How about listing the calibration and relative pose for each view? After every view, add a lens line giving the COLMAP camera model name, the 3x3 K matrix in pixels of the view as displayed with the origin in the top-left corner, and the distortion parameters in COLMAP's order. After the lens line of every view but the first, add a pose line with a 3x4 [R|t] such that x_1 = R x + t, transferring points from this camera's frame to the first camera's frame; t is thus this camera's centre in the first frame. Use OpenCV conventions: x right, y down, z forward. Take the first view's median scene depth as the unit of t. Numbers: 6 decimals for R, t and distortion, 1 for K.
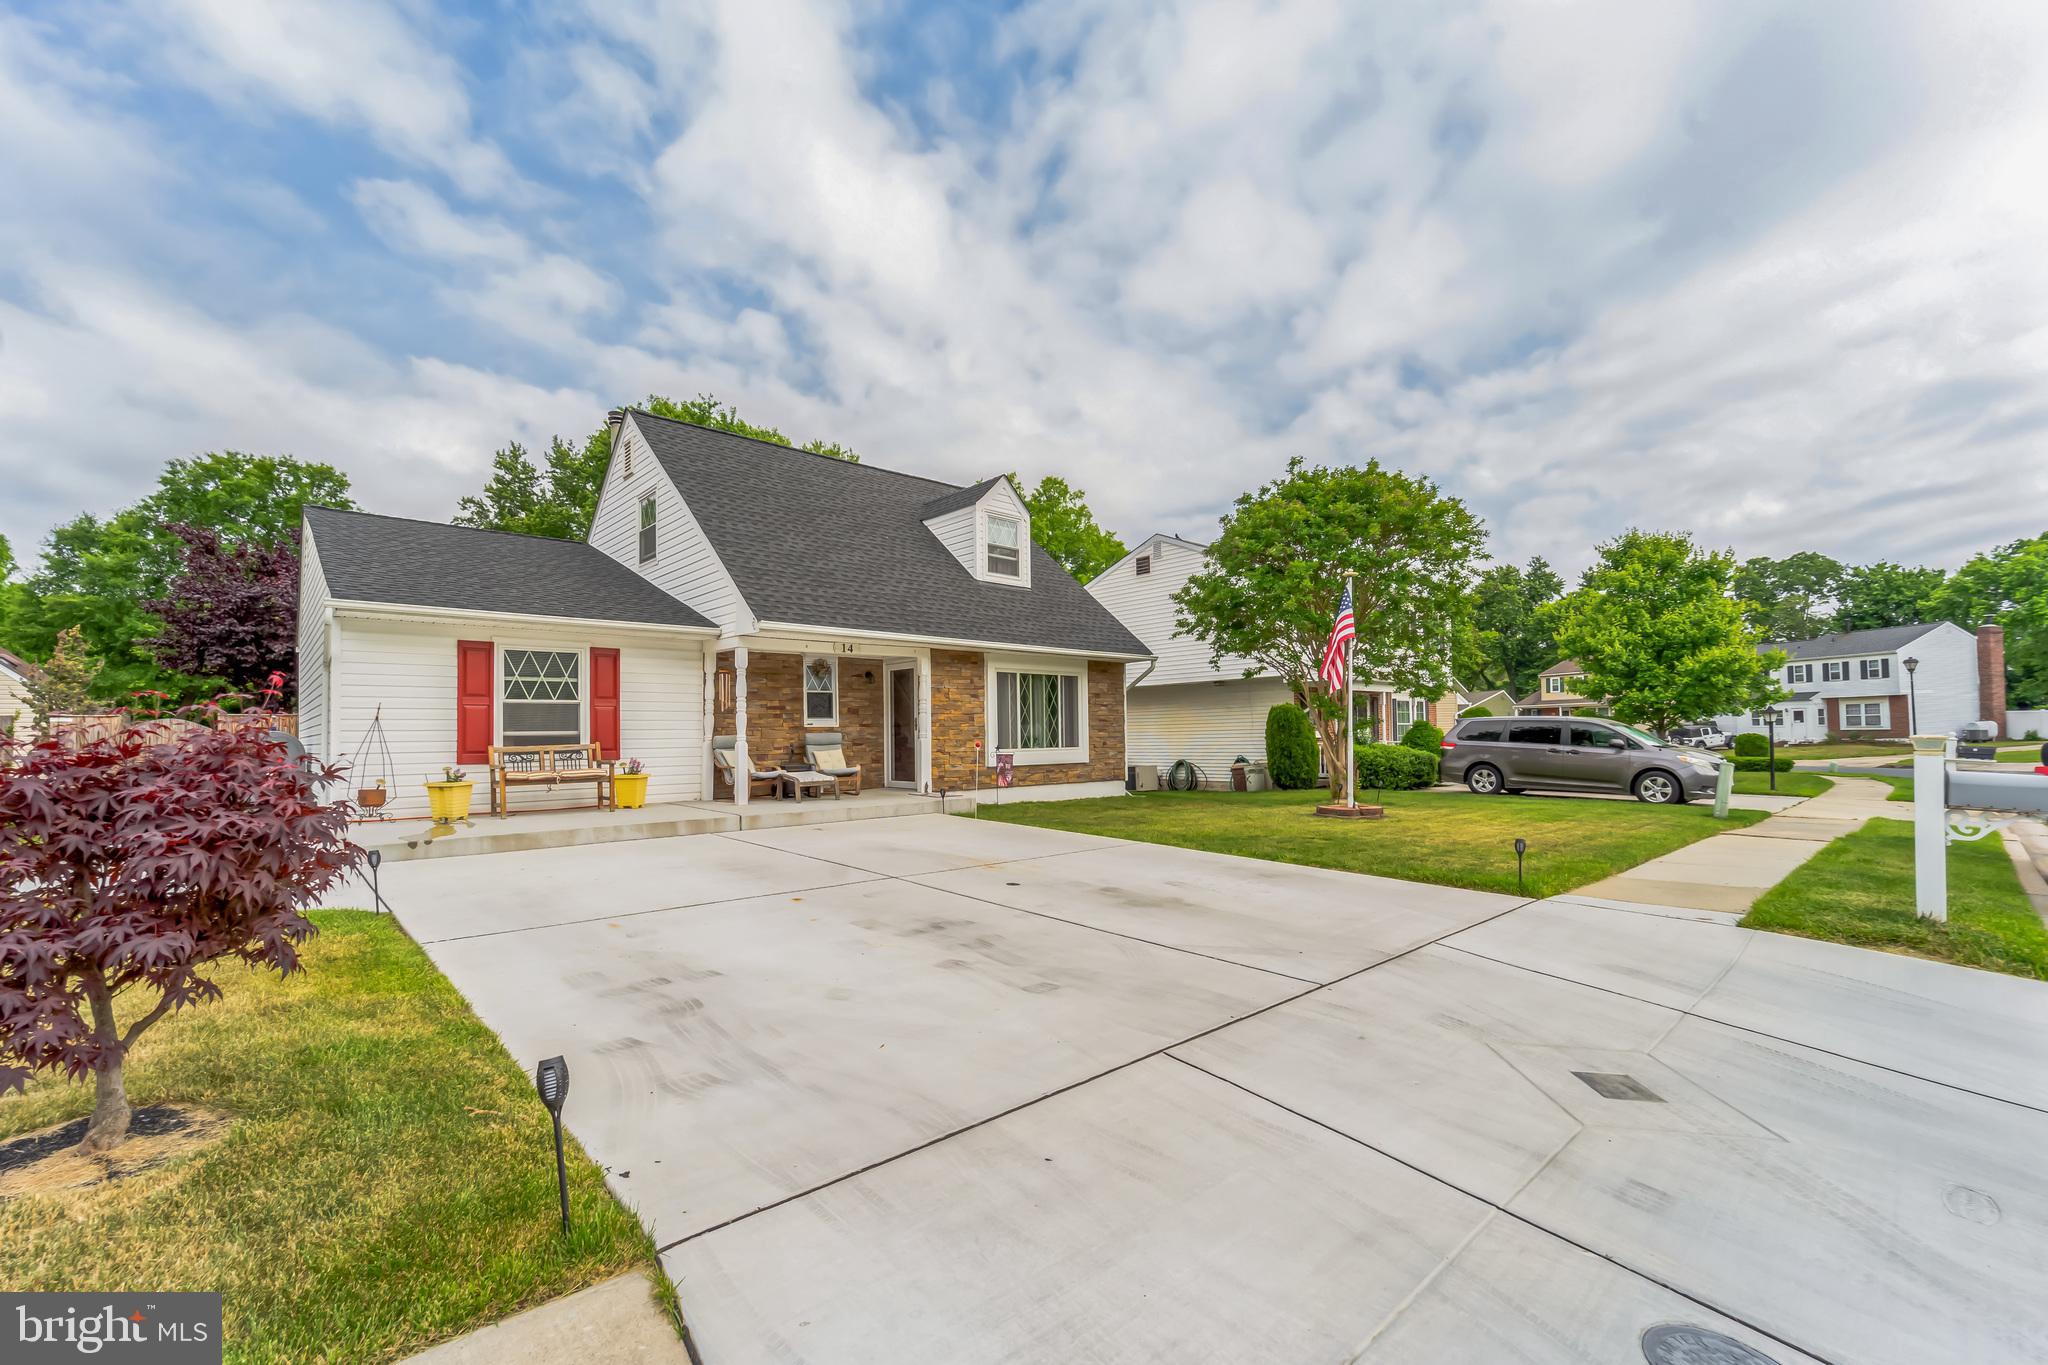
lens RADIAL K [[868.7, 0, 1023.7], [0, 868.7, 719.6], [0, 0, 1]] dist [-0.001306, -0.000349]
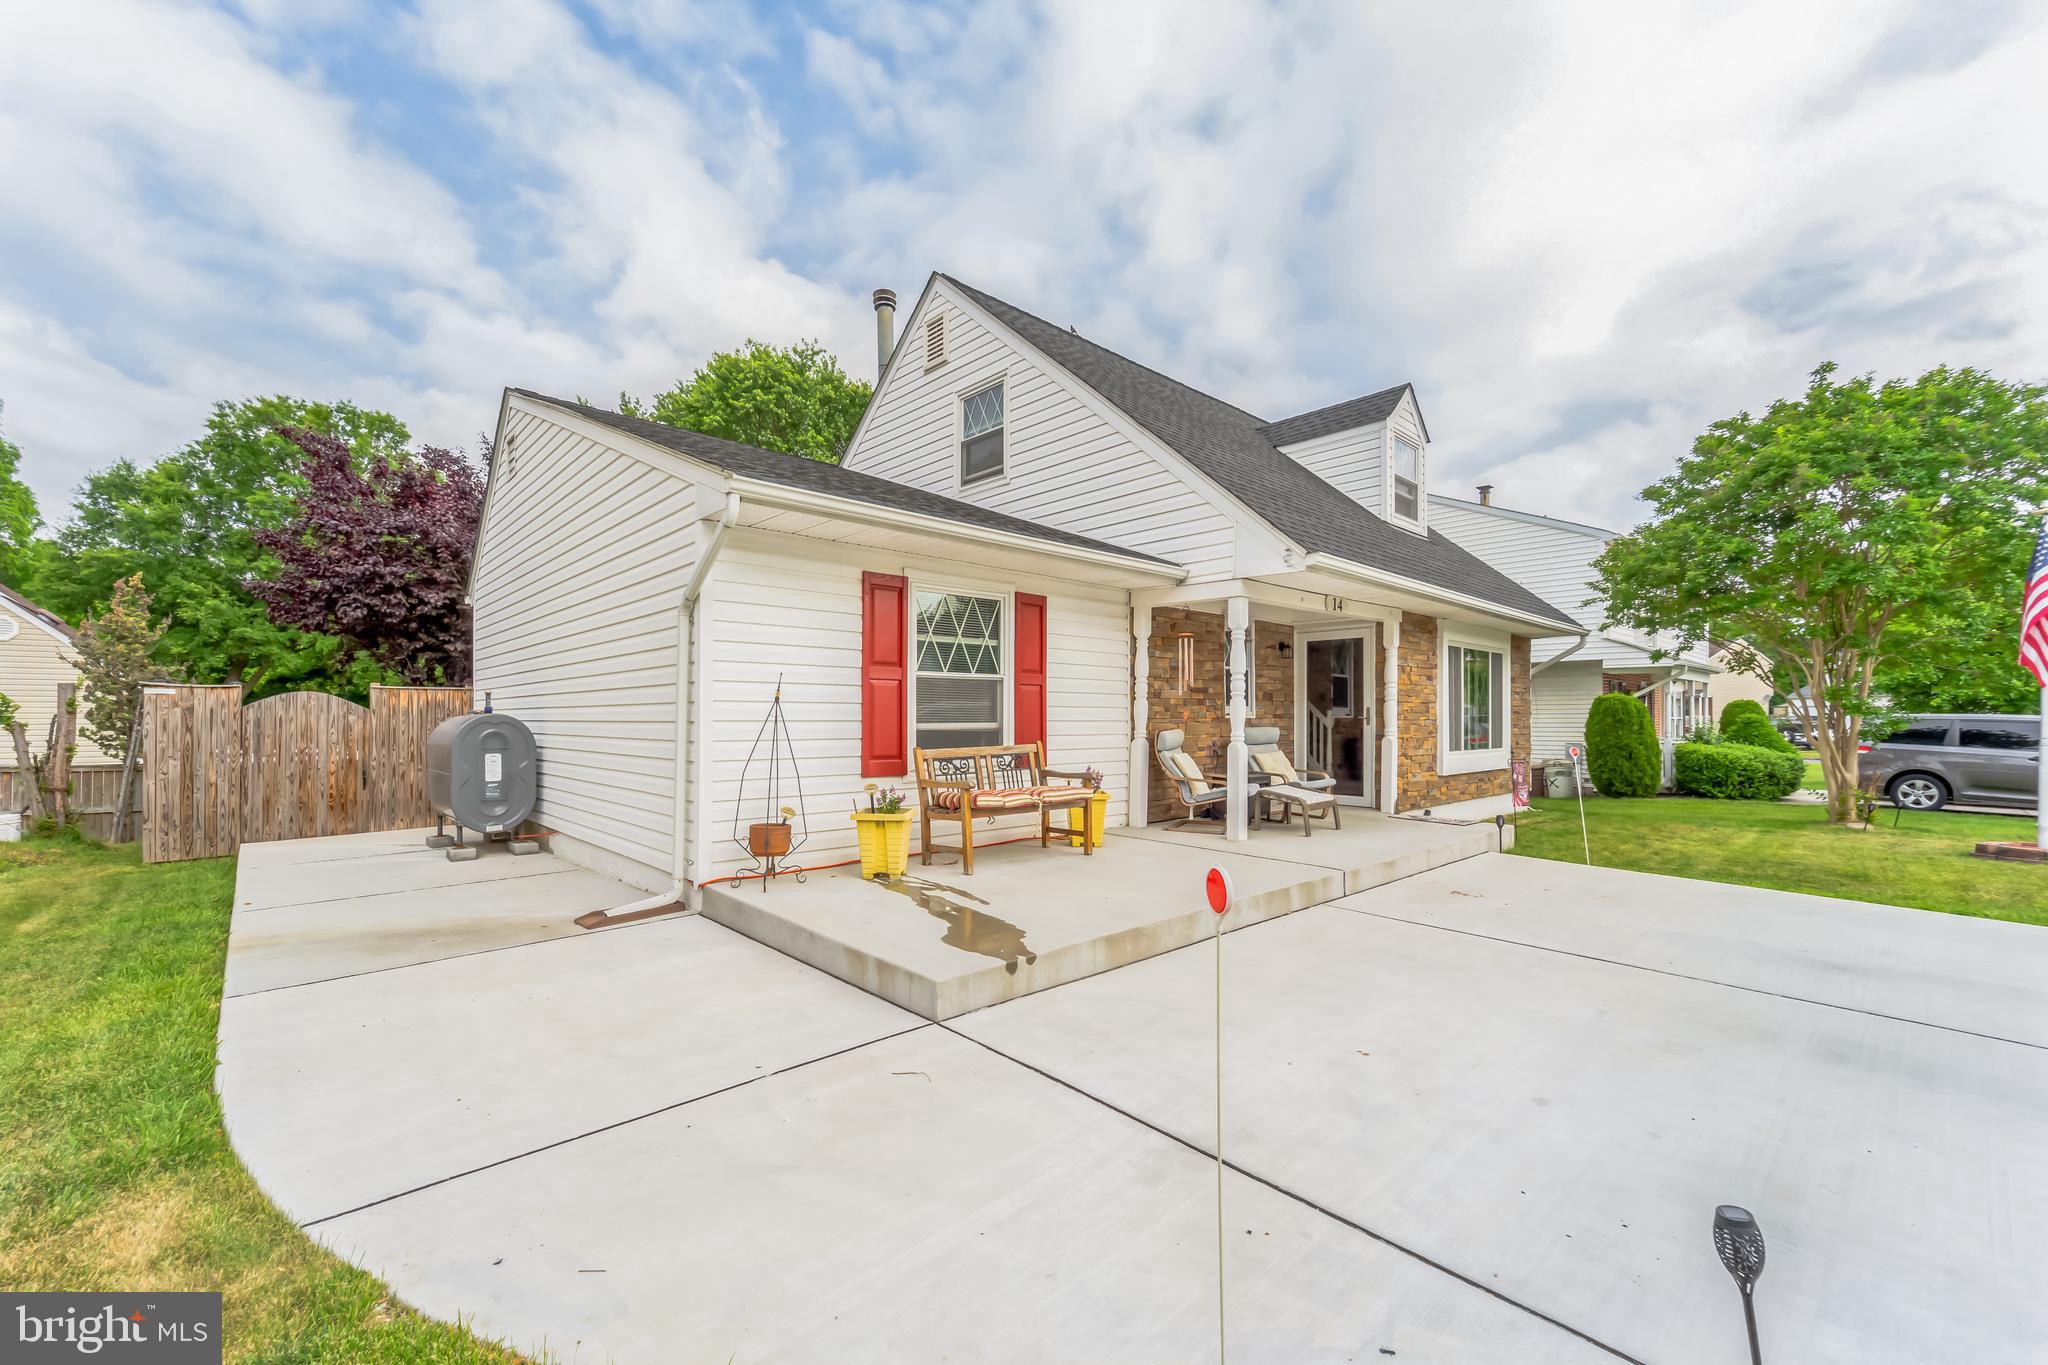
lens RADIAL K [[836.1, 0, 1020.6], [0, 836.1, 720.9], [0, 0, 1]] dist [-0.002809, -0.000350]
pose [[0.999813, 0.015809, 0.011133, -0.313970], [-0.016058, 0.999616, 0.022602, -0.001489], [-0.010771, -0.022776, 0.999683, 0.239615]]
